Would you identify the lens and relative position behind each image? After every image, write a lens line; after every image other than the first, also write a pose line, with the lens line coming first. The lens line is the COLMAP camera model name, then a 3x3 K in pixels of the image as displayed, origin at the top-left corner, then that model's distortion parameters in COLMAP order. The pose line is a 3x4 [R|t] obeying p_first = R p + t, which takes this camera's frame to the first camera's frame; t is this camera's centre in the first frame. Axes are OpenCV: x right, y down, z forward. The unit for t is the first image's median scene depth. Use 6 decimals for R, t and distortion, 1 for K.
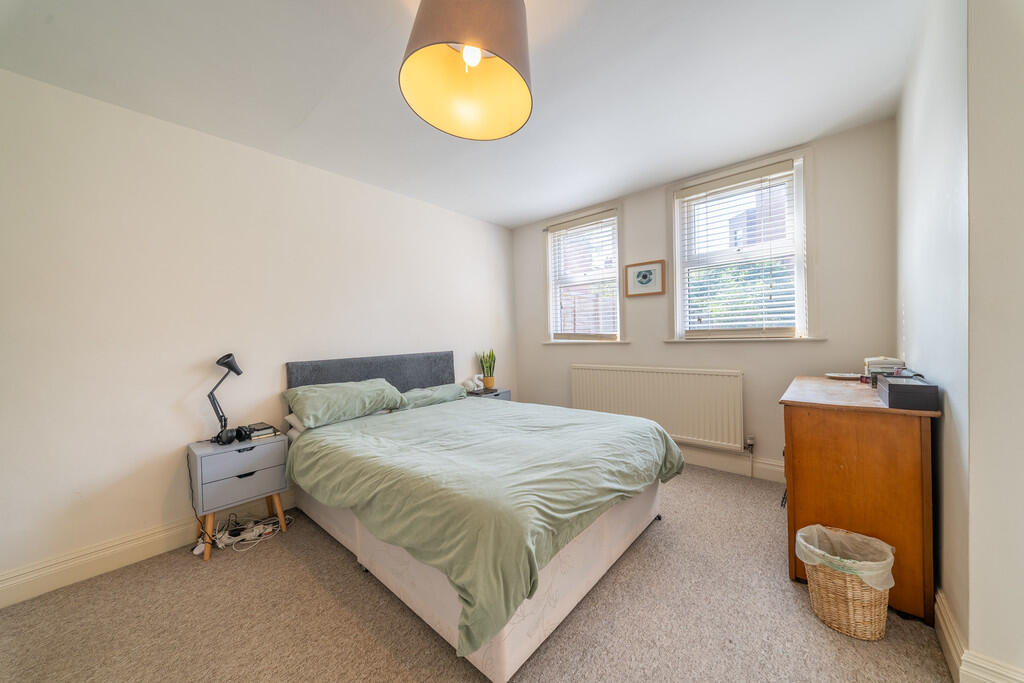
lens RADIAL K [[346.3, 0, 512.0], [0, 346.3, 341.5], [0, 0, 1]] dist [0.000269, -0.002370]
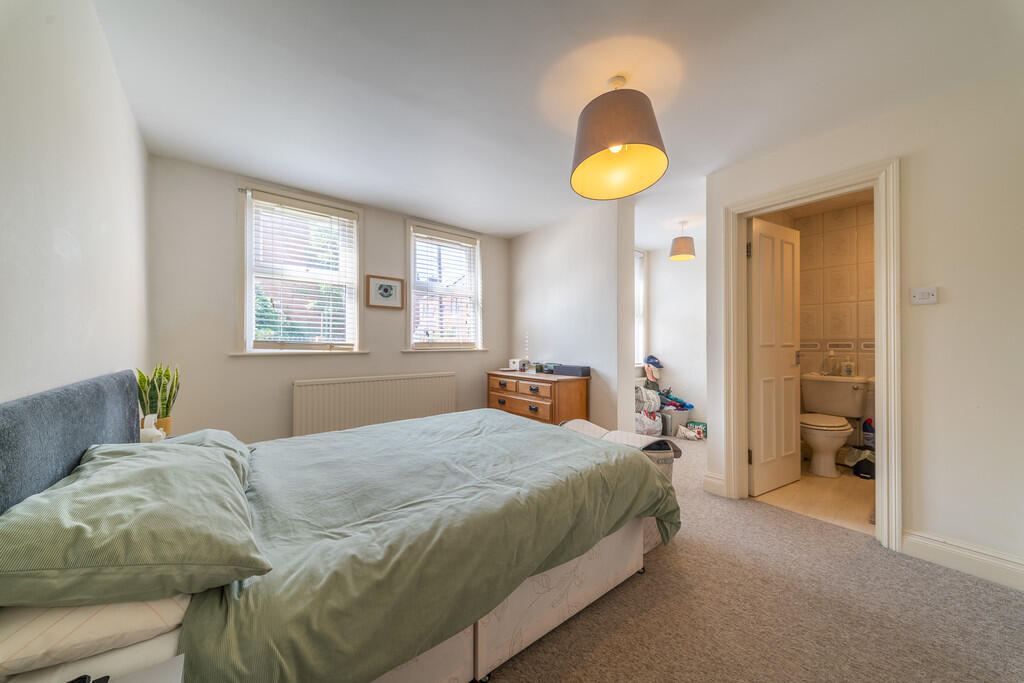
lens RADIAL K [[346.3, 0, 512.0], [0, 346.3, 341.5], [0, 0, 1]] dist [0.000269, -0.002370]
pose [[0.182911, 0.035676, 0.982482, -0.580867], [0.007353, 0.999264, -0.037654, 0.011672], [-0.983102, 0.014112, 0.182514, 0.429624]]
